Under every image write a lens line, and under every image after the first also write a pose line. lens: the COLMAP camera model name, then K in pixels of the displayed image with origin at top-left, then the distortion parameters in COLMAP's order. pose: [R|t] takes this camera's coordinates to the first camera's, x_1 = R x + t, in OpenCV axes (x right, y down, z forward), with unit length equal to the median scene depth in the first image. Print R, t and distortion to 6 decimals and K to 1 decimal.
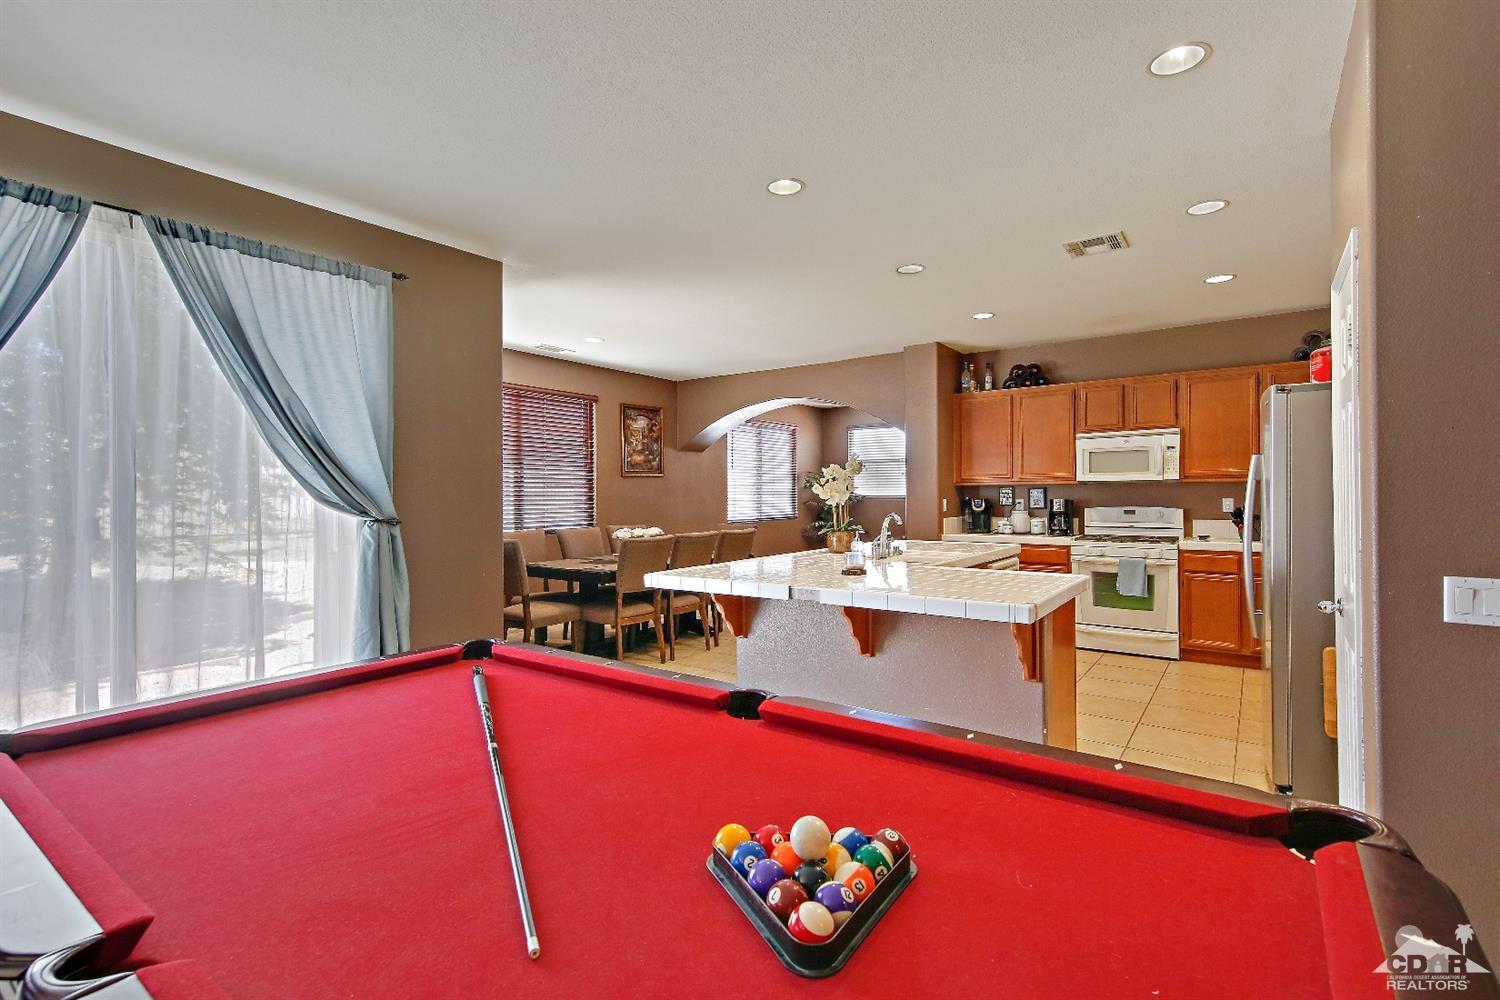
lens RADIAL K [[704.9, 0, 750.0], [0, 704.9, 500.0], [0, 0, 1]] dist [0.002346, 0.000218]
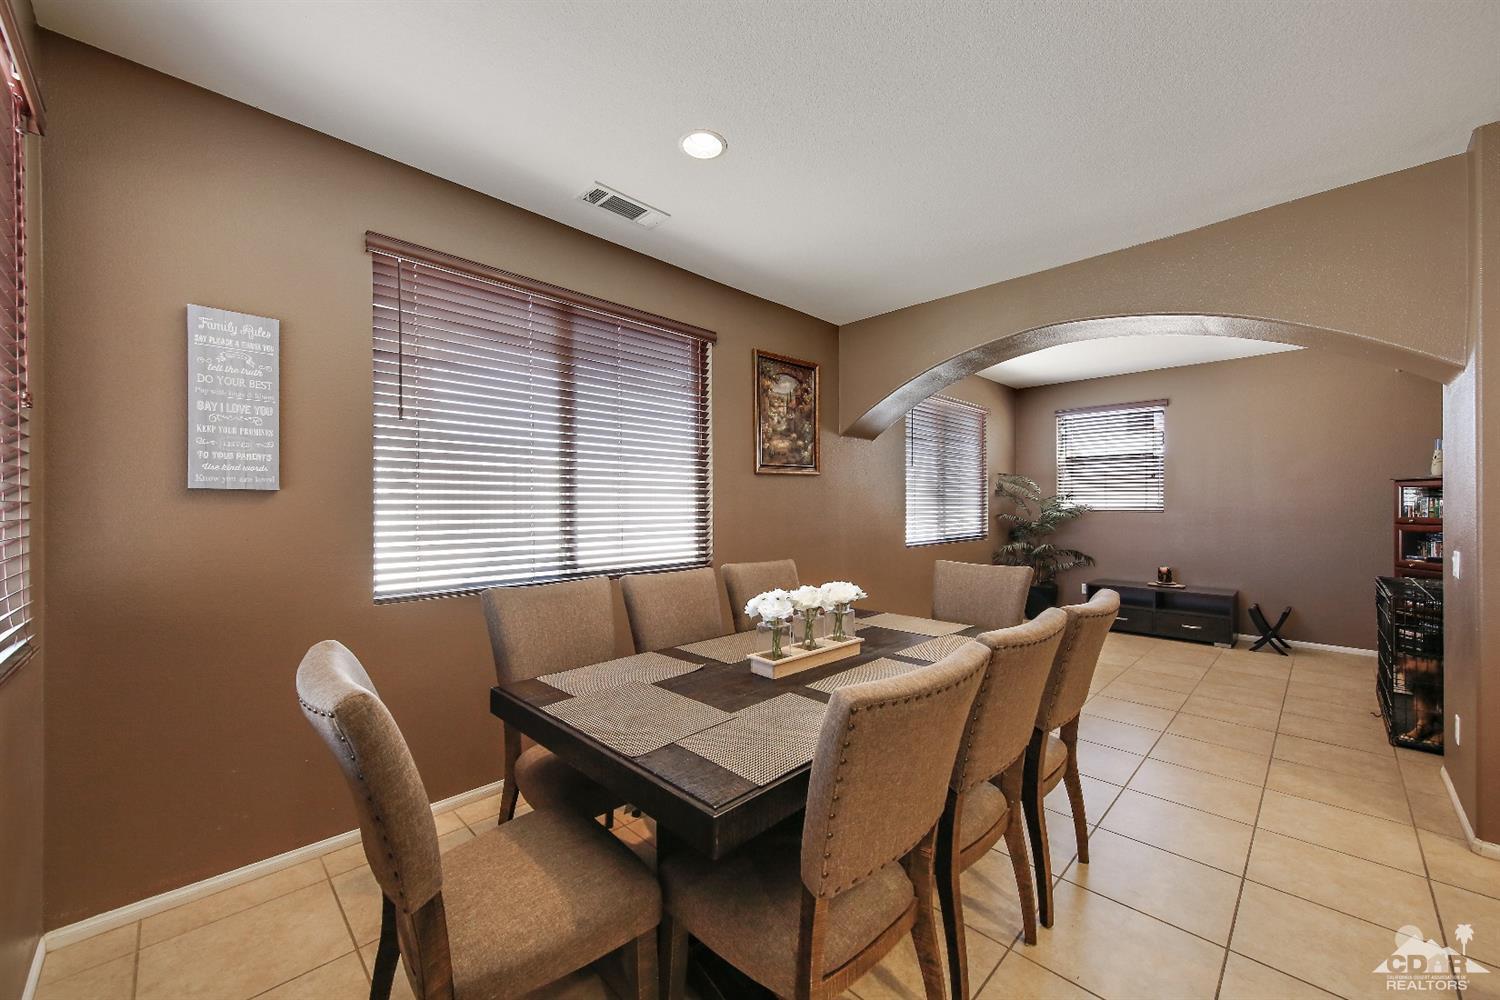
lens RADIAL K [[572.8, 0, 754.8], [0, 572.8, 503.2], [0, 0, 1]] dist [0.000682, 0.000009]
pose [[0.987740, 0.000109, -0.156105, -0.102424], [-0.001814, 0.999940, -0.010782, -0.002384], [0.156095, 0.010933, 0.987682, 0.501143]]
